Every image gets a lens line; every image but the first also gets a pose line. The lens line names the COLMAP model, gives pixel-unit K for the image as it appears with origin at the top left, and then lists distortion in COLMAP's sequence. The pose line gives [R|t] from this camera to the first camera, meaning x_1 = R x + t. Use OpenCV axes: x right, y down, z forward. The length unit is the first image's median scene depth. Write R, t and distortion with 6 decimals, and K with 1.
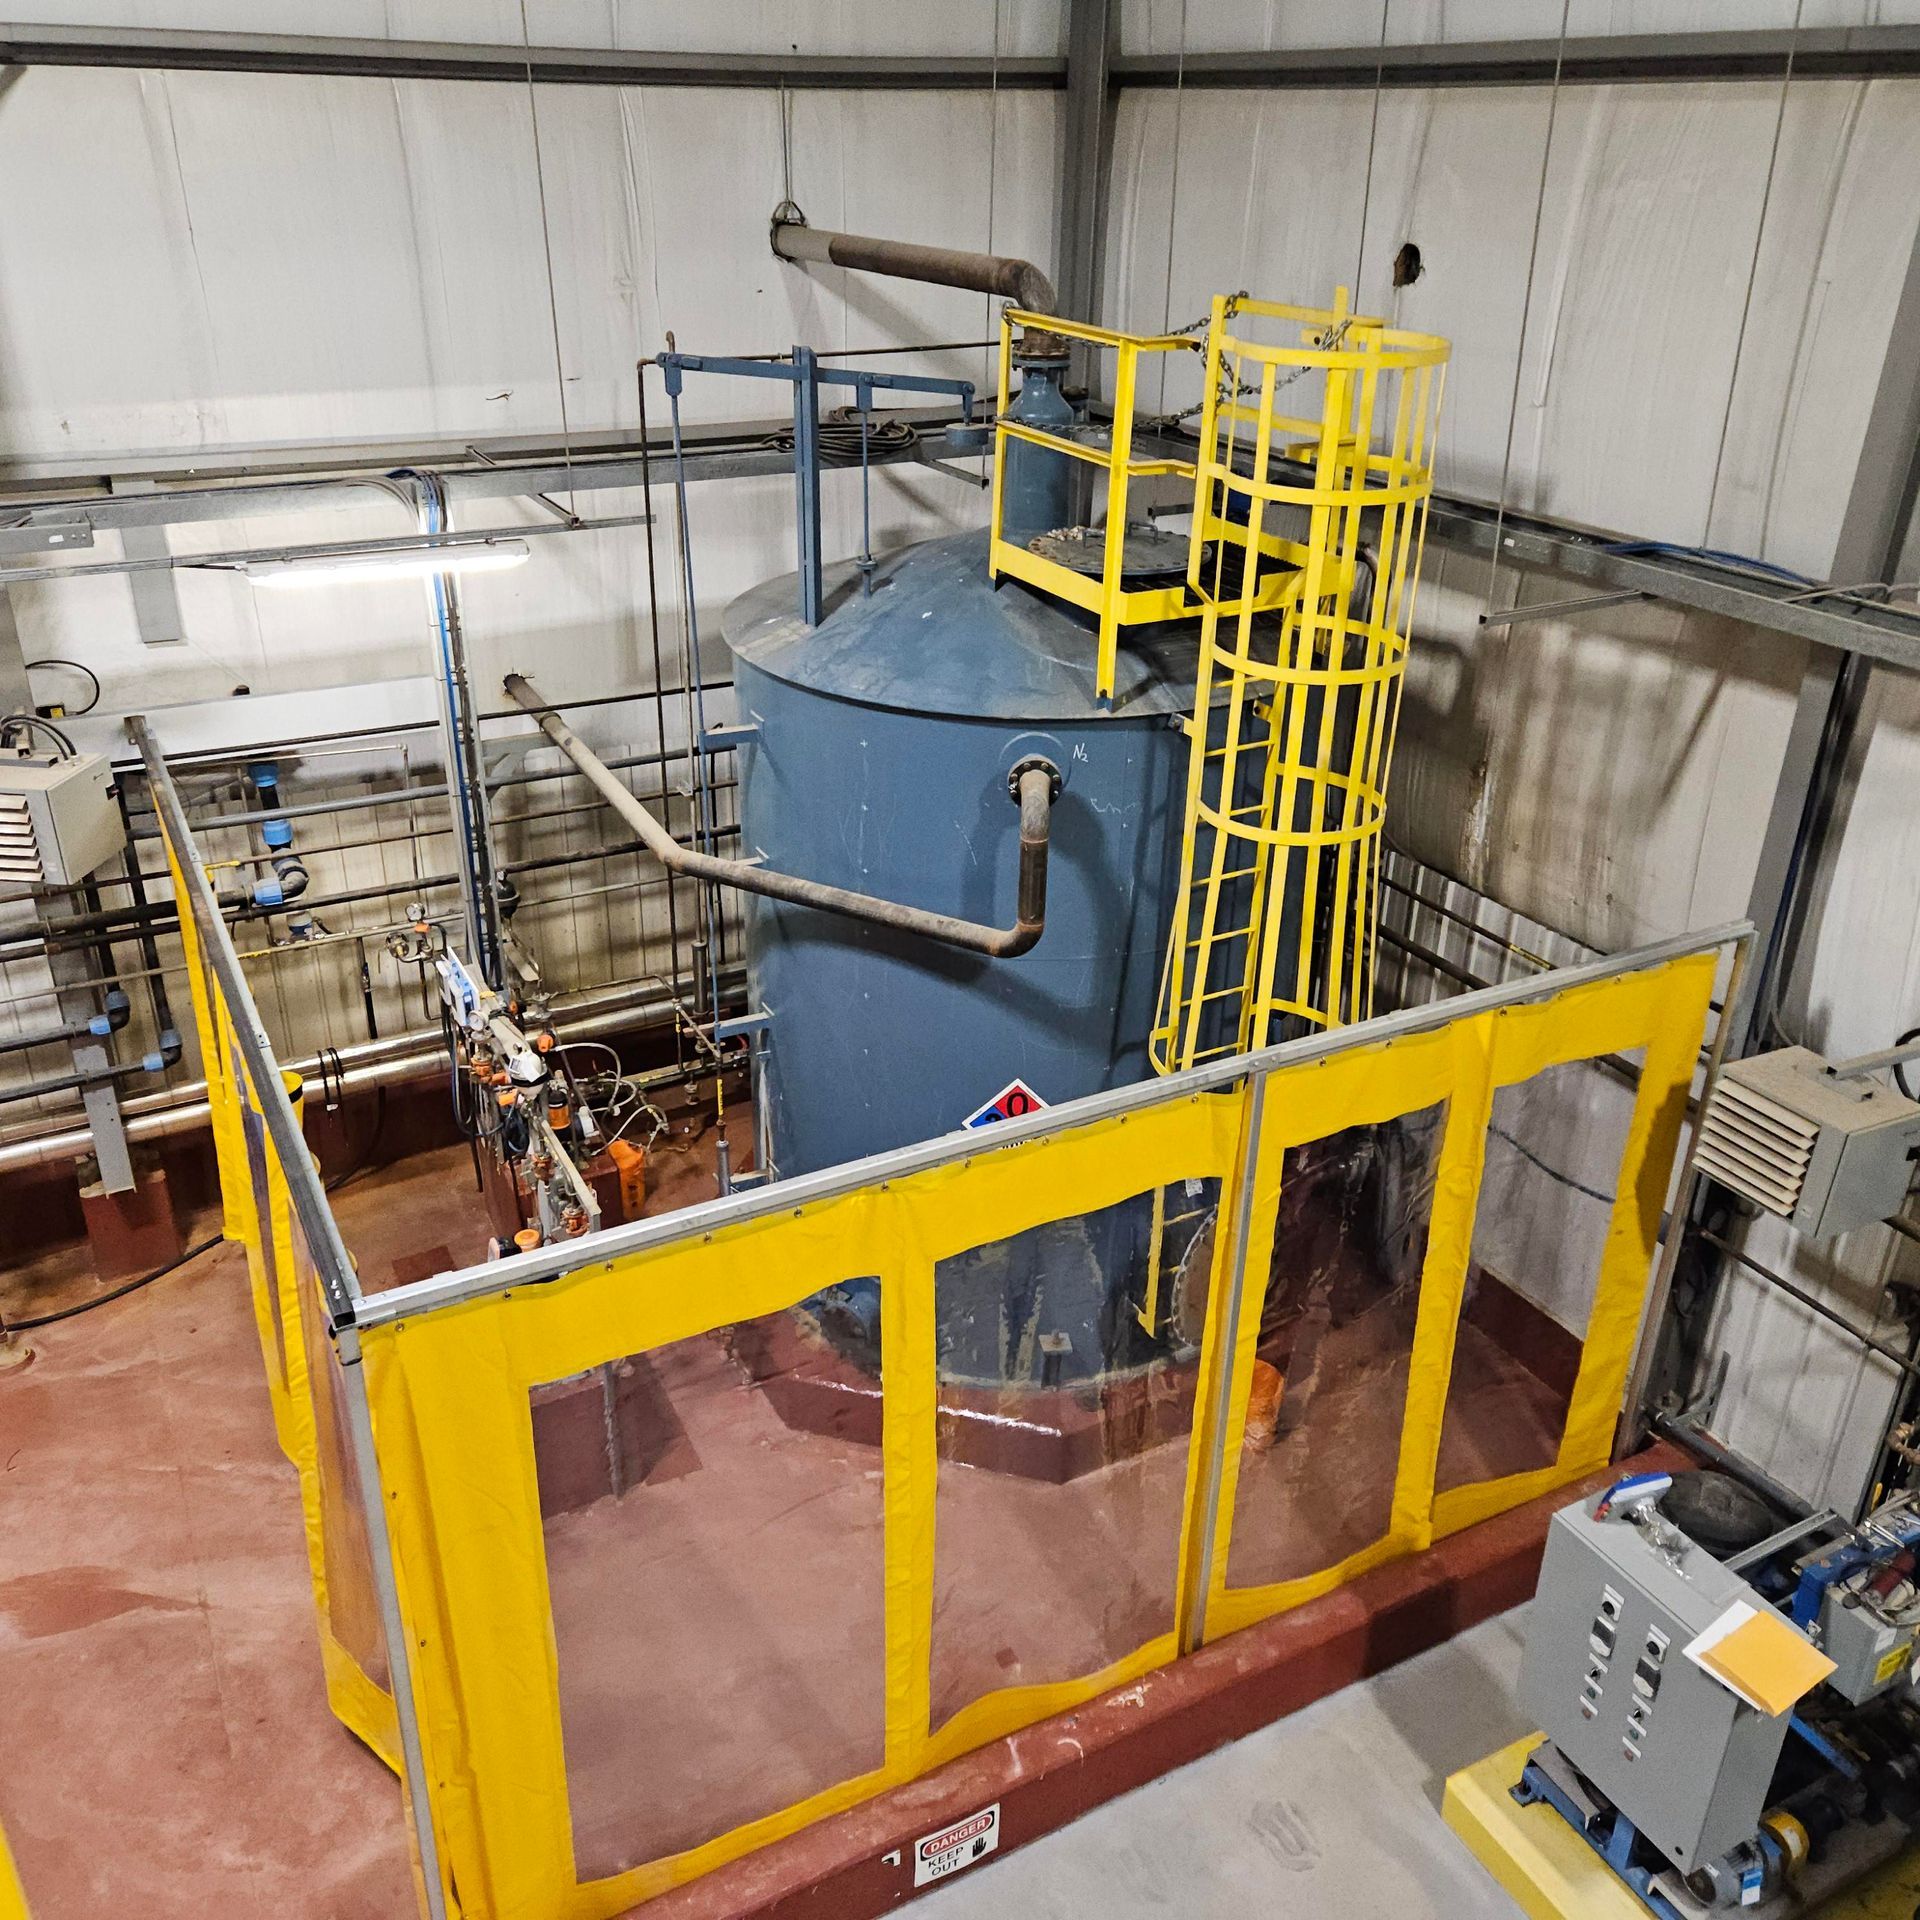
lens RADIAL K [[1738.9, 0, 942.8], [0, 1738.9, 953.9], [0, 0, 1]] dist [0.027118, 0.000000]
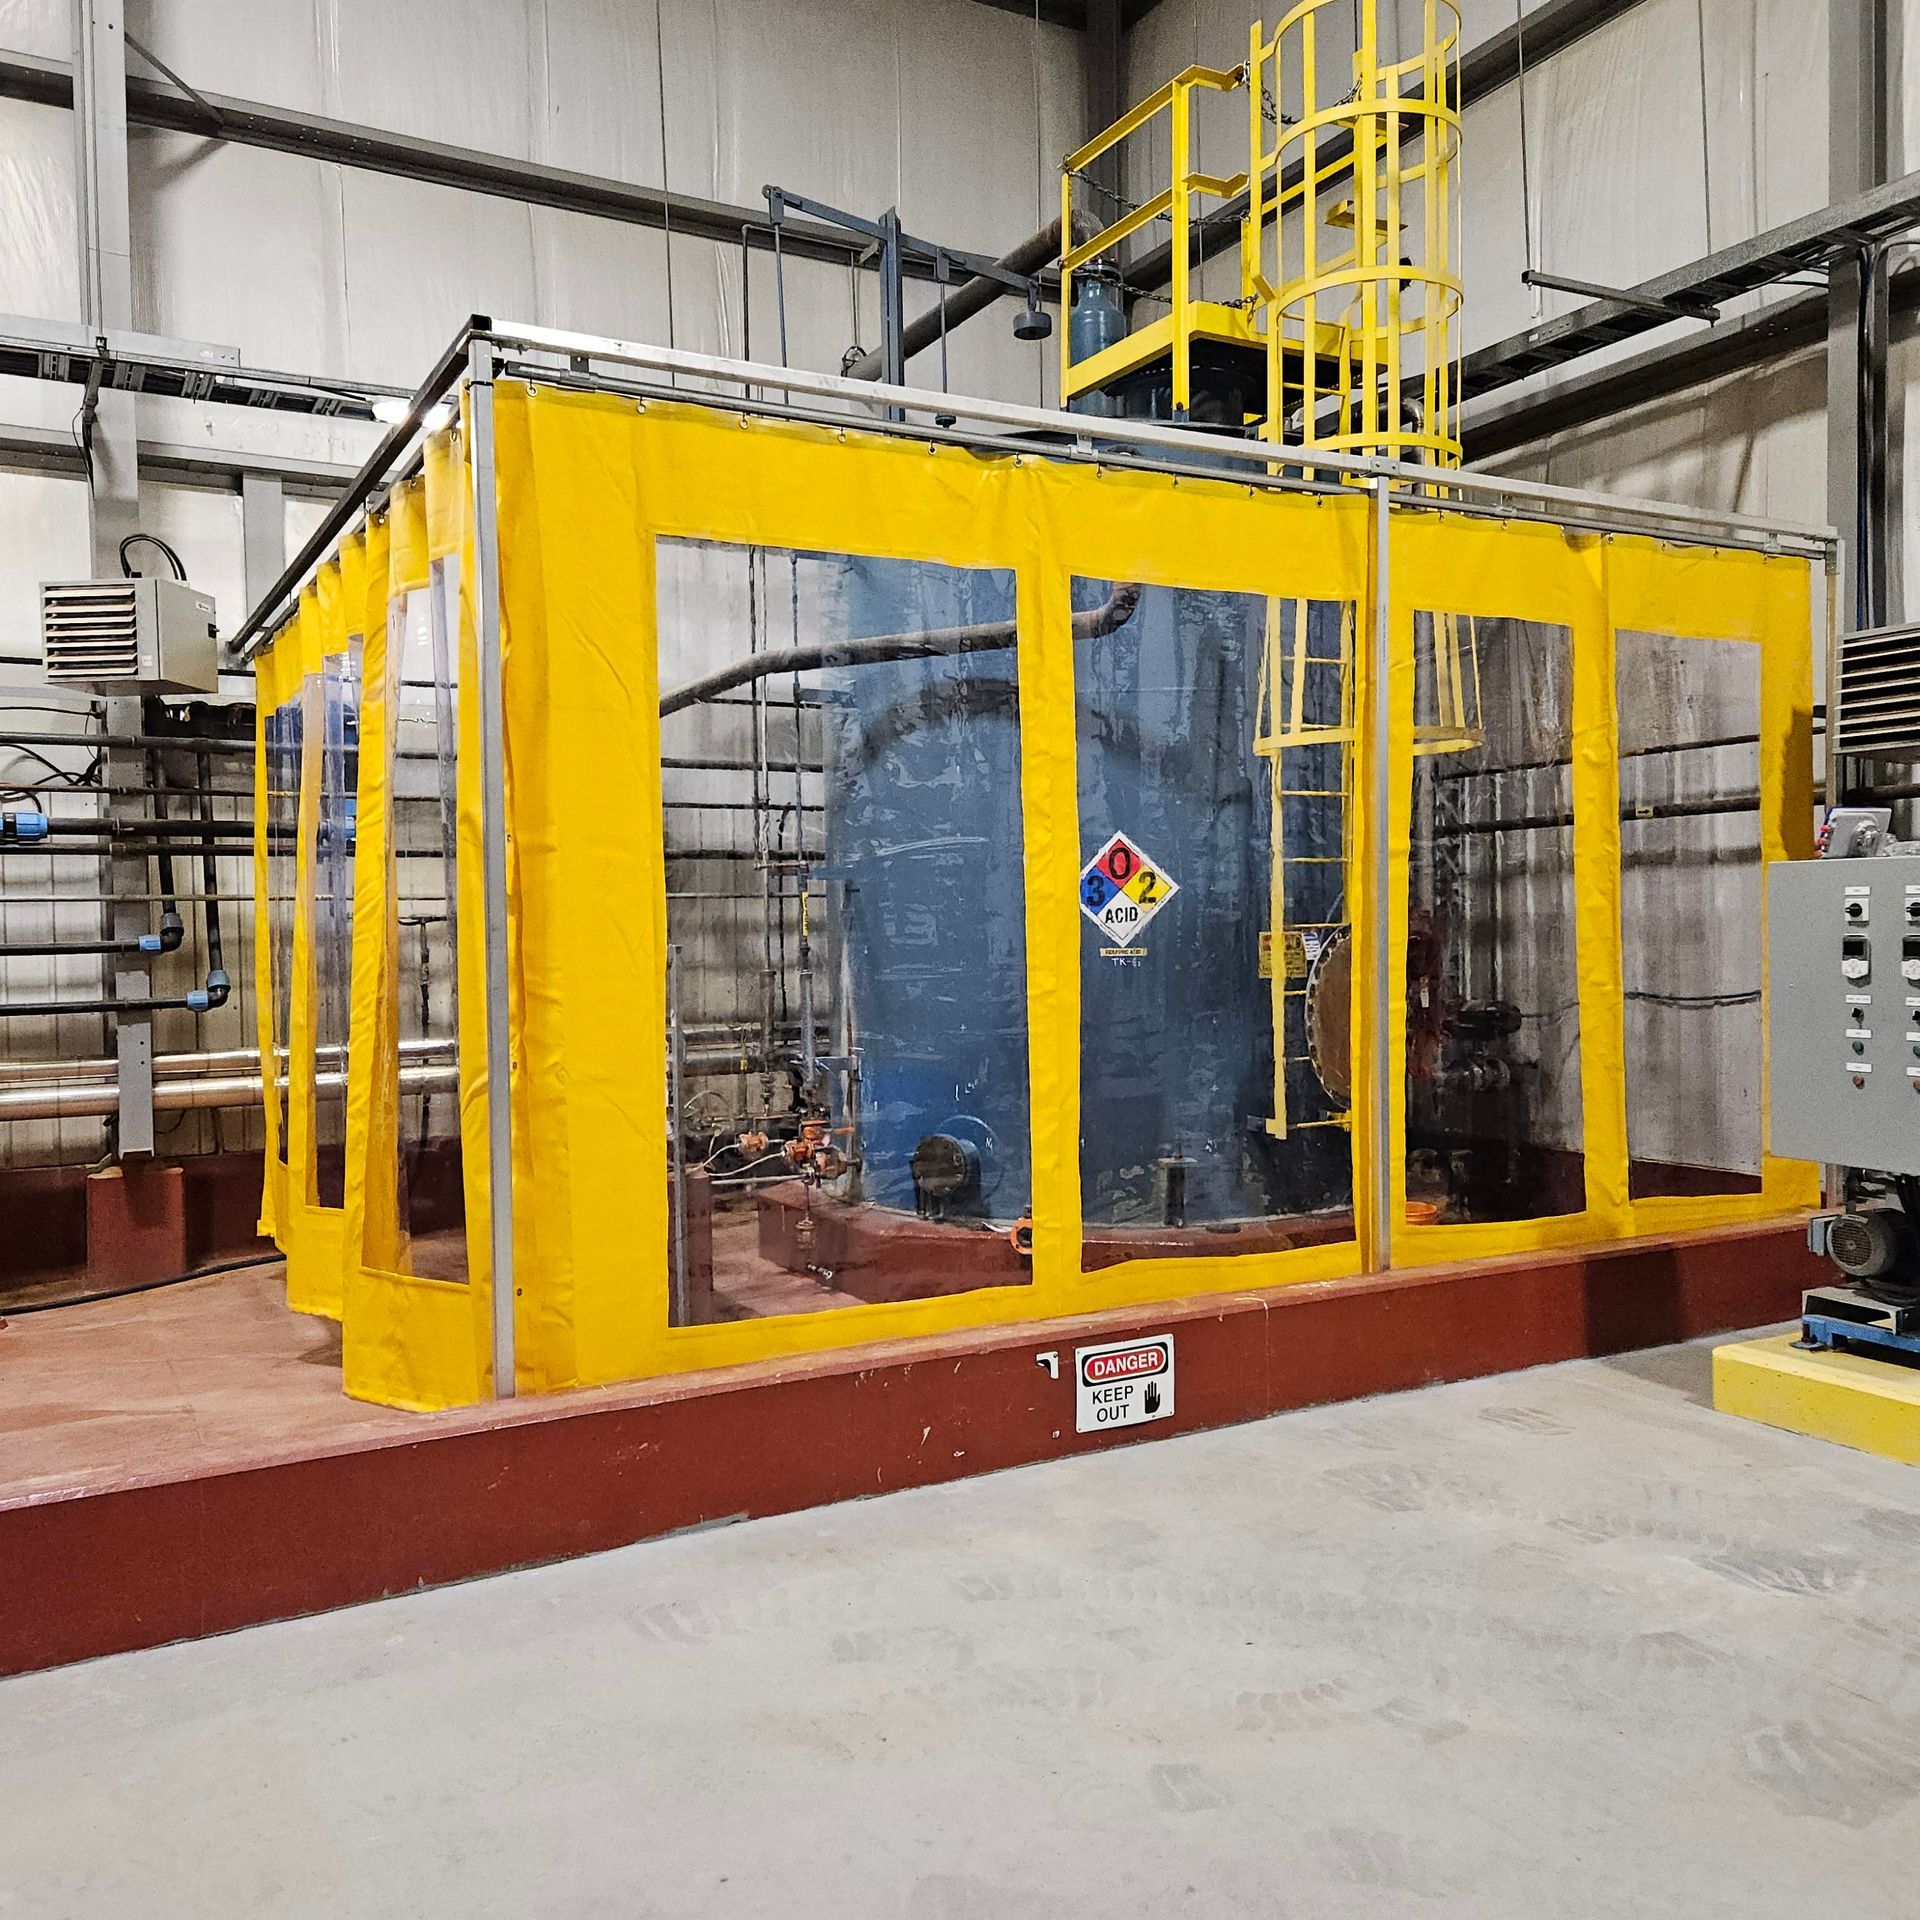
lens RADIAL K [[1738.9, 0, 976.6], [0, 1738.9, 964.3], [0, 0, 1]] dist [0.027118, 0.000000]
pose [[0.999339, -0.030902, 0.019122, -0.062649], [0.036053, 0.909120, -0.414972, 0.595110], [-0.004561, 0.415387, 0.909633, 0.170237]]
